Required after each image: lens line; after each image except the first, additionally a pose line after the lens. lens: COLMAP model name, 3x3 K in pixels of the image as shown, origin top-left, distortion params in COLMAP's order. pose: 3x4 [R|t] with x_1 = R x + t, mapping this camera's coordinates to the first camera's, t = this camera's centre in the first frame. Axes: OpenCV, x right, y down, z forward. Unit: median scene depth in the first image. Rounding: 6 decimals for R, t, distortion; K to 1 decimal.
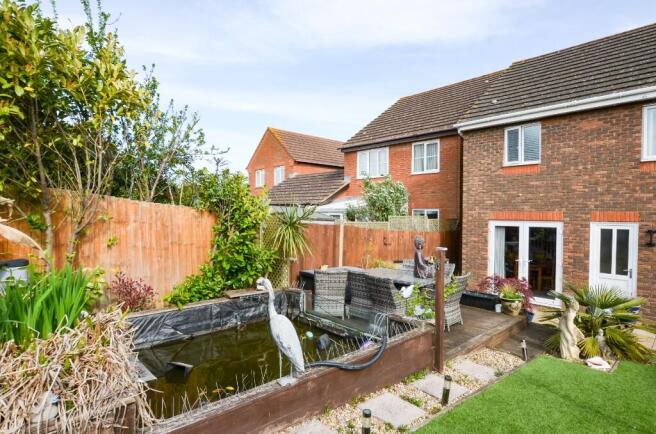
lens RADIAL K [[355.5, 0, 330.4], [0, 355.5, 215.7], [0, 0, 1]] dist [-0.019440, 0.002752]
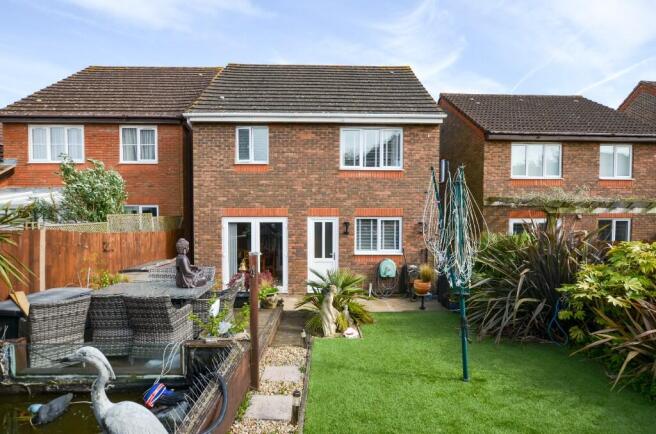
lens RADIAL K [[355.5, 0, 328.0], [0, 355.5, 217.4], [0, 0, 1]] dist [-0.019440, 0.002752]
pose [[0.651627, -0.024030, 0.758159, -0.122235], [0.009259, 0.999676, 0.023727, -0.007714], [-0.758483, -0.008441, 0.651638, 0.141146]]
